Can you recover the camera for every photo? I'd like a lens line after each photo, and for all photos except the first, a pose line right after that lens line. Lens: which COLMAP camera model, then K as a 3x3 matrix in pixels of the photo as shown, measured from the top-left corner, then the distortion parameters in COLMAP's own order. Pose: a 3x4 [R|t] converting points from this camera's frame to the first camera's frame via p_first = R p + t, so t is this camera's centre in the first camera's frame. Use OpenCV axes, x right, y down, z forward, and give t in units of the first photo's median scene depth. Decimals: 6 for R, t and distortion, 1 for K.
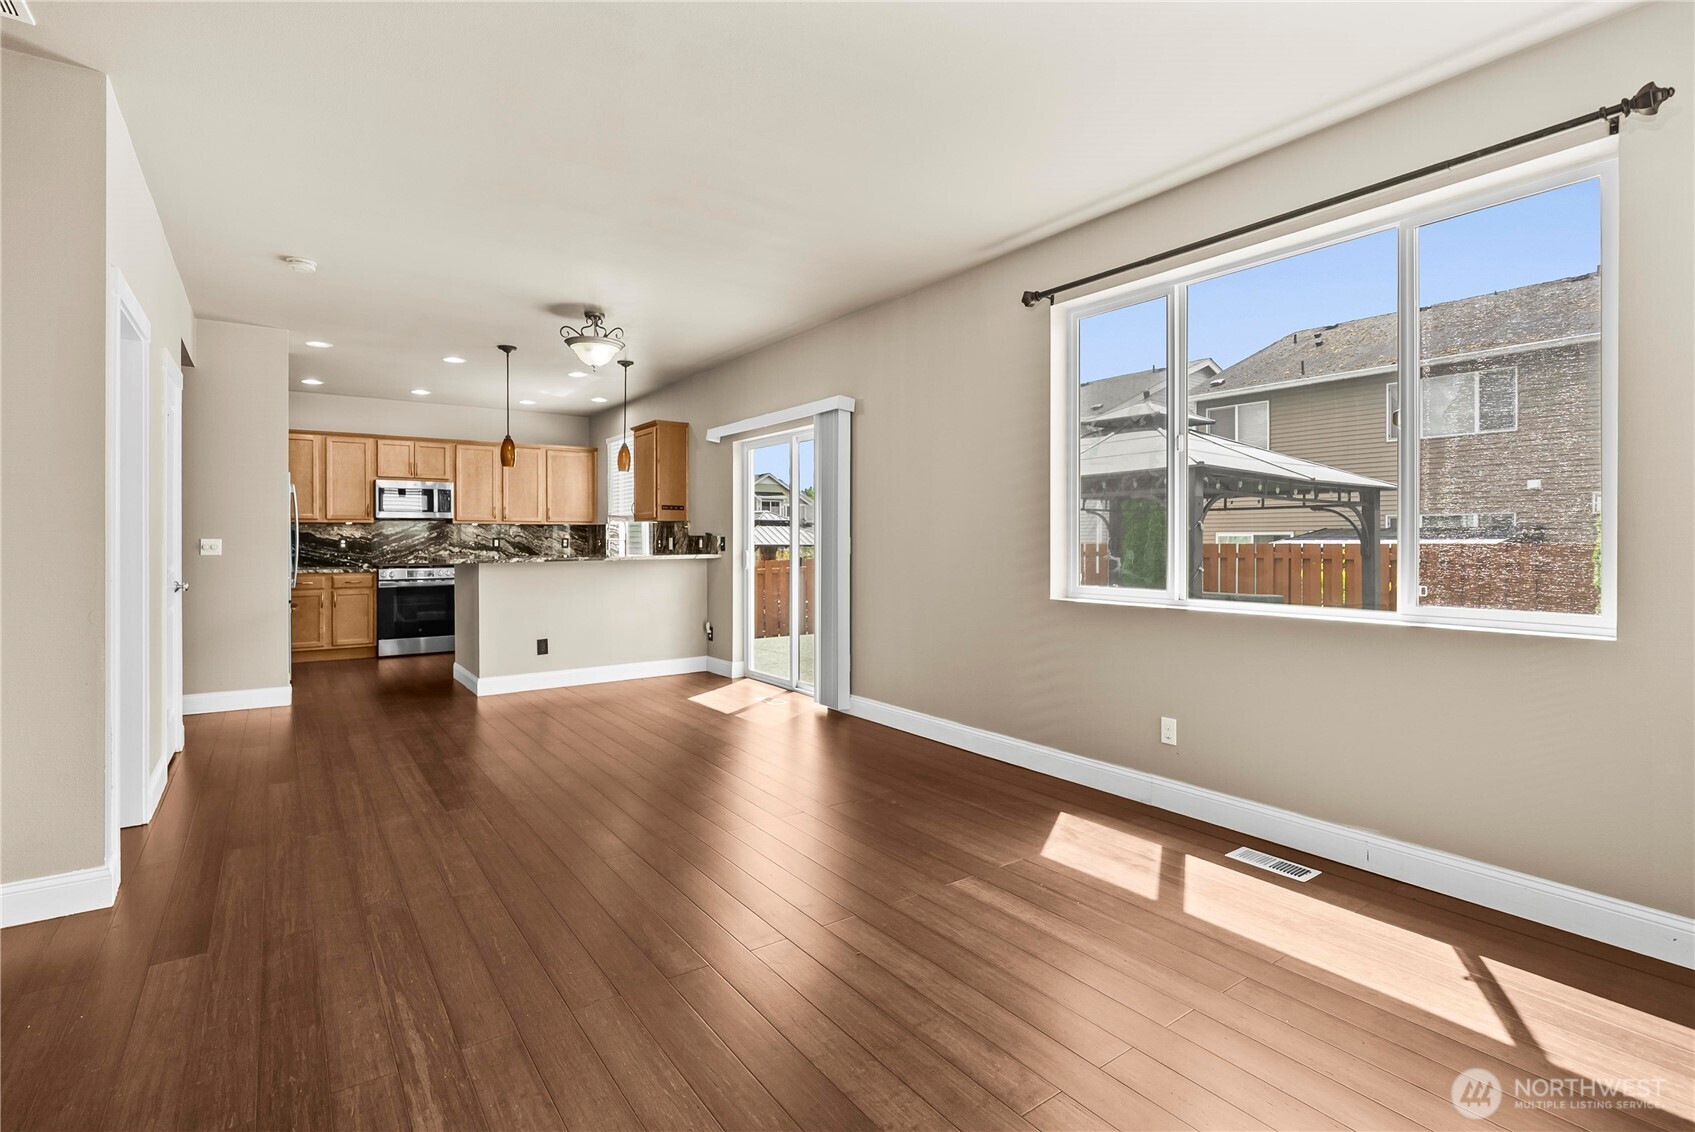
lens RADIAL K [[799.5, 0, 847.9], [0, 799.5, 539.1], [0, 0, 1]] dist [0.000012, 0.000356]
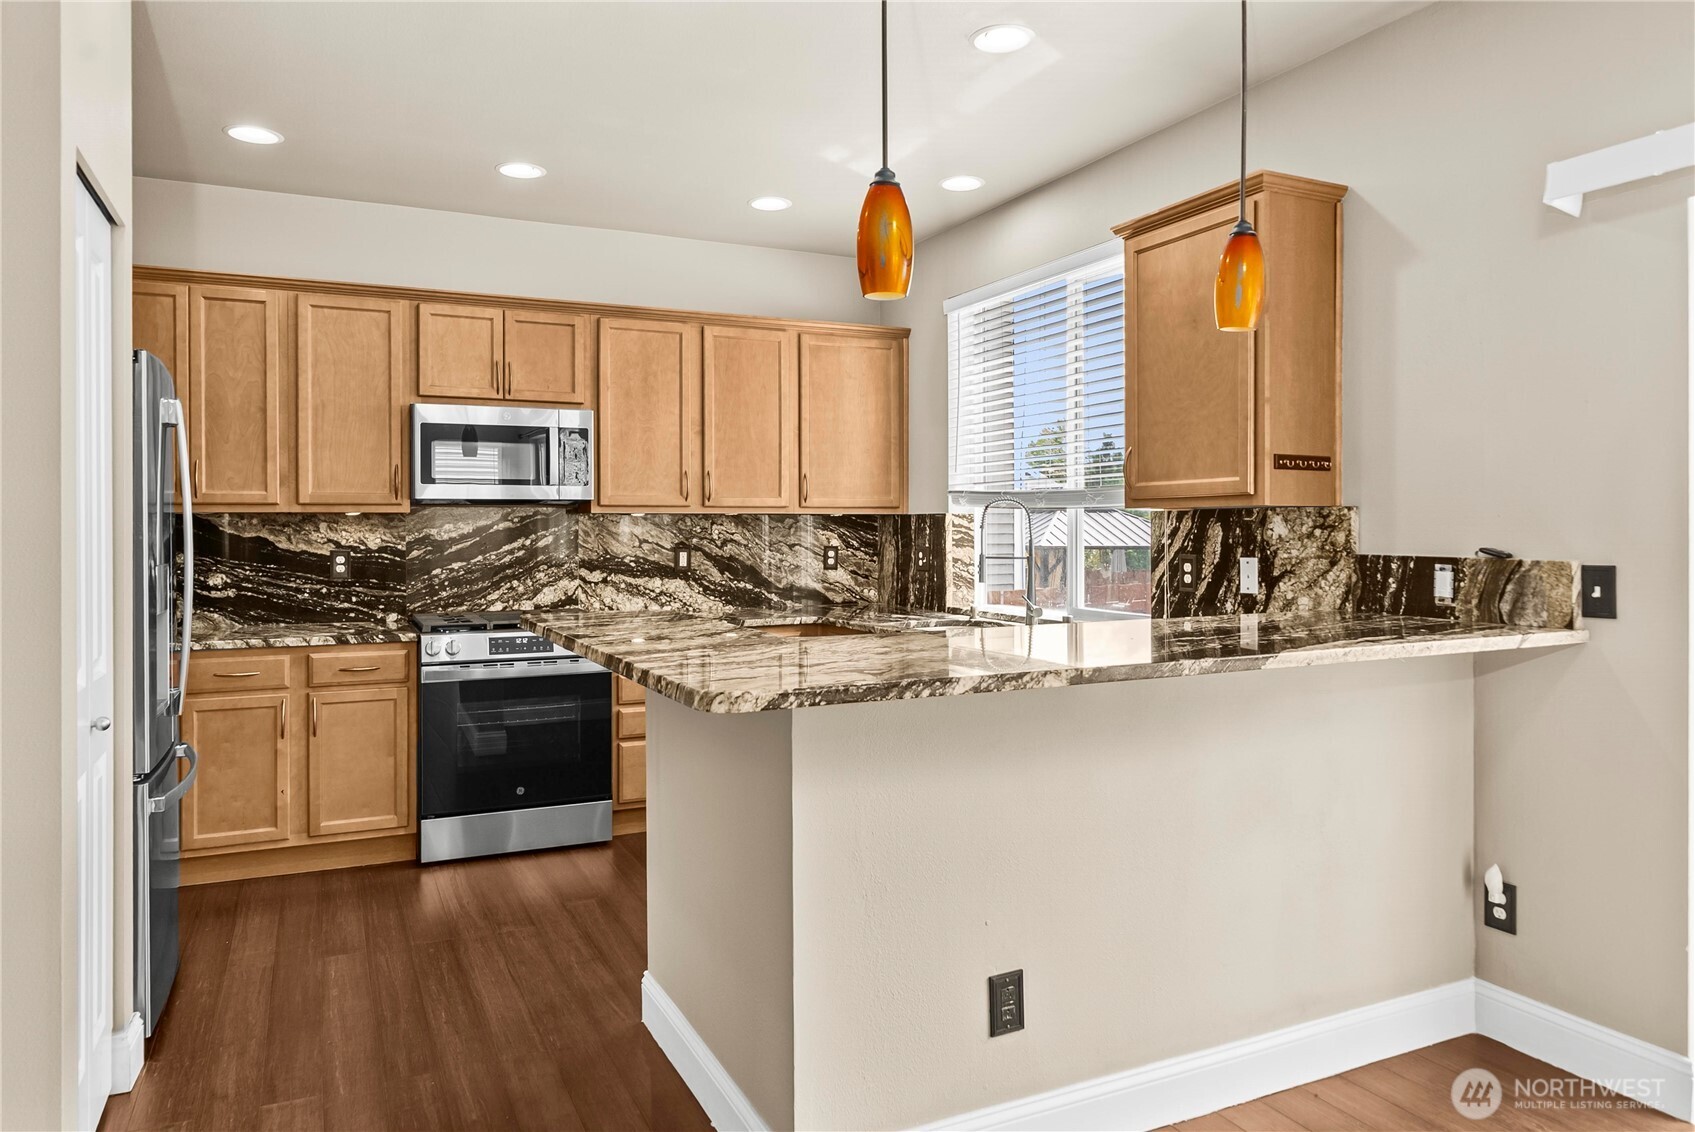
lens RADIAL K [[1117.8, 0, 848.8], [0, 1117.8, 527.9], [0, 0, 1]] dist [-0.000229, -0.001008]
pose [[0.985171, -0.000050, -0.171578, -0.283235], [0.000298, 0.999999, 0.001419, -0.013420], [0.171578, -0.001450, 0.985170, 0.490844]]
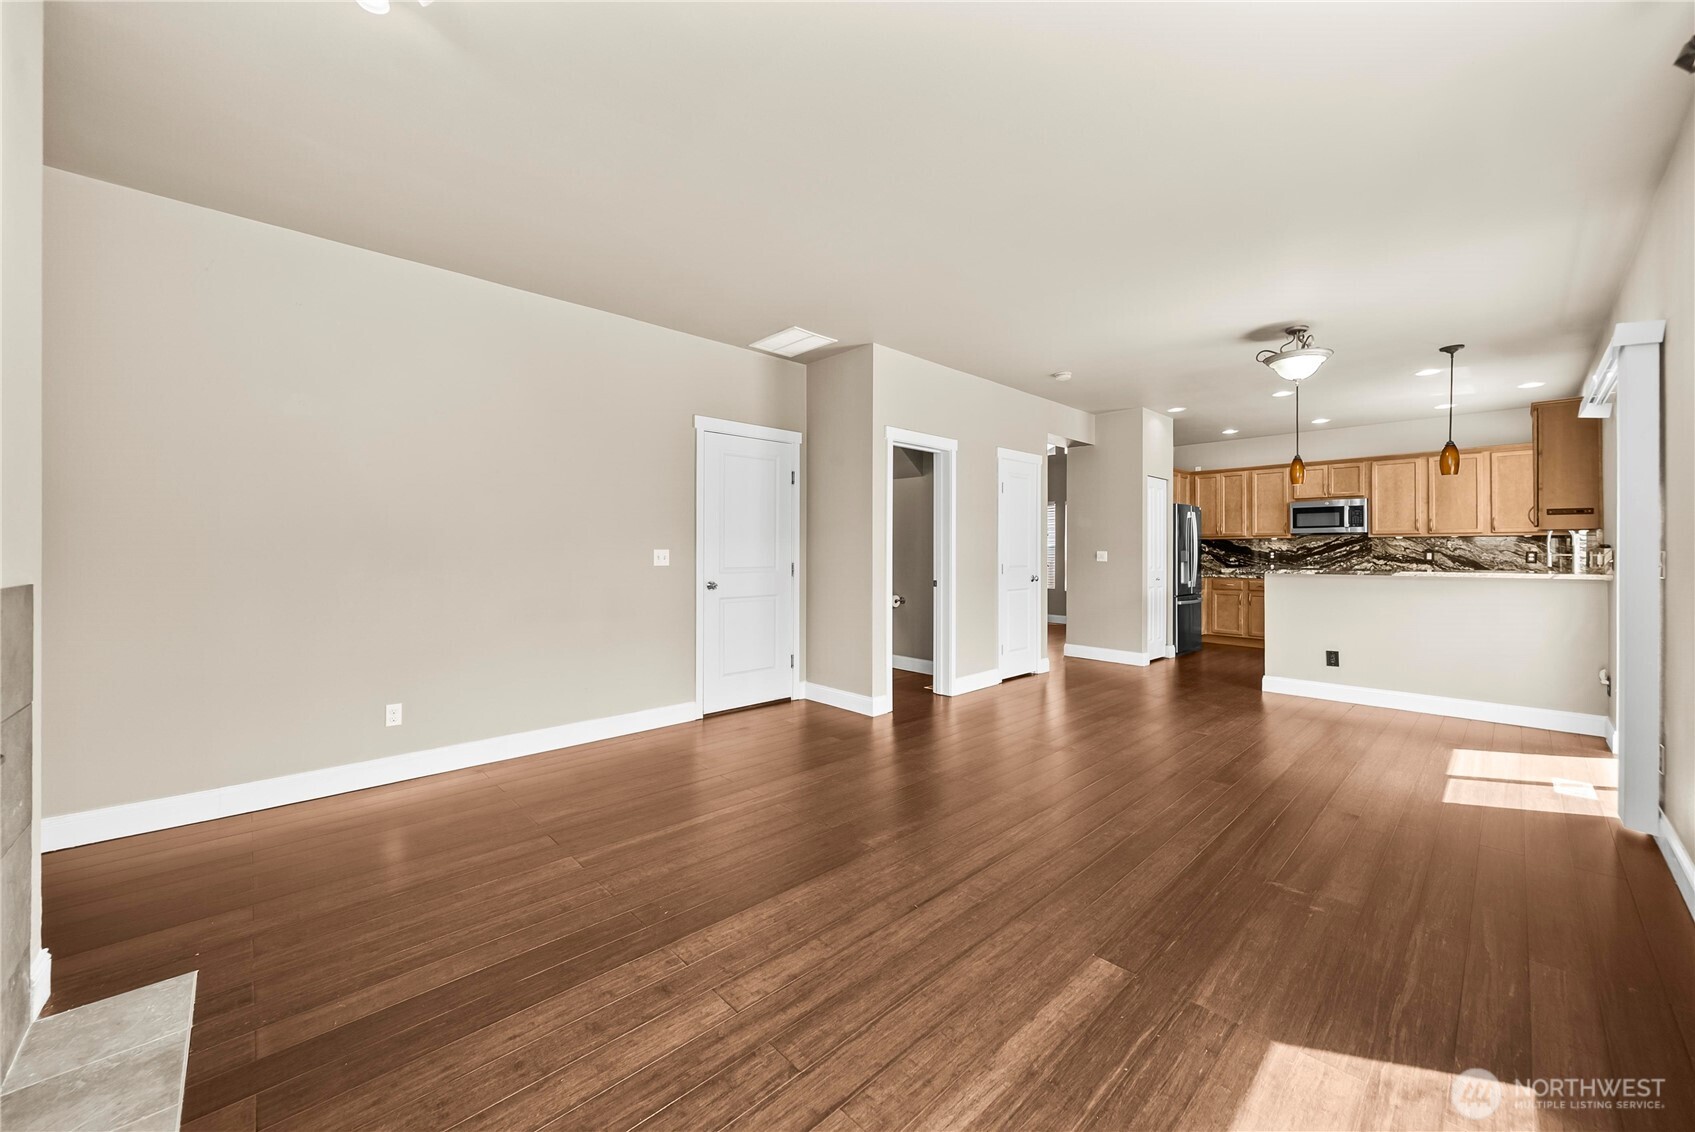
lens RADIAL K [[636.2, 0, 842.9], [0, 636.2, 549.2], [0, 0, 1]] dist [-0.001102, -0.000221]
pose [[0.133305, 0.000289, -0.991075, 0.256368], [-0.001846, 0.999998, 0.000043, -0.002385], [0.991073, 0.001824, 0.133305, 0.211813]]
